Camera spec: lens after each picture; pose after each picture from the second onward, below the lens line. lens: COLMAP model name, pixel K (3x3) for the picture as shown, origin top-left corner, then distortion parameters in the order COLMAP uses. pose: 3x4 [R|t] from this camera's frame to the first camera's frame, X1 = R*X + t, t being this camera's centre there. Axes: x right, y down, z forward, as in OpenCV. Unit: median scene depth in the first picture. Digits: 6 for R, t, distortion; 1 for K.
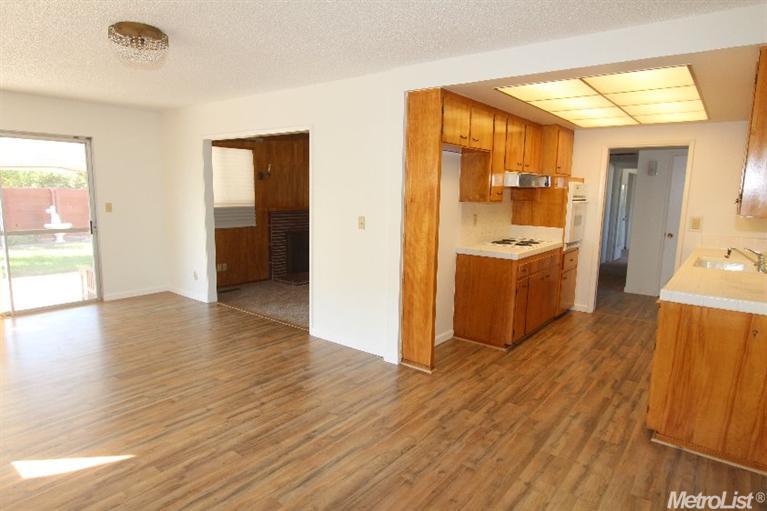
lens RADIAL K [[455.1, 0, 383.1], [0, 455.1, 255.4], [0, 0, 1]] dist [0.000109, 0.000188]
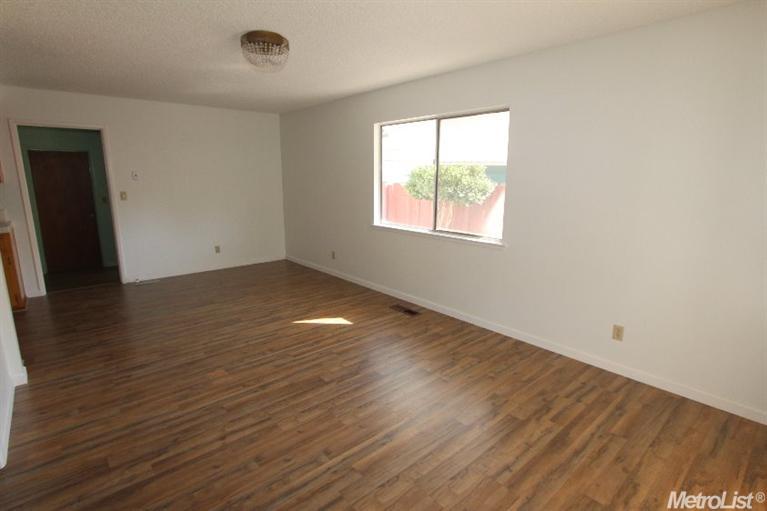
lens RADIAL K [[384.7, 0, 384.1], [0, 384.7, 255.3], [0, 0, 1]] dist [-0.005642, -0.000522]
pose [[-0.981554, -0.065594, 0.179581, -0.933775], [0.002128, 0.935494, 0.353336, -0.286562], [-0.191174, 0.347200, -0.918098, 1.807017]]
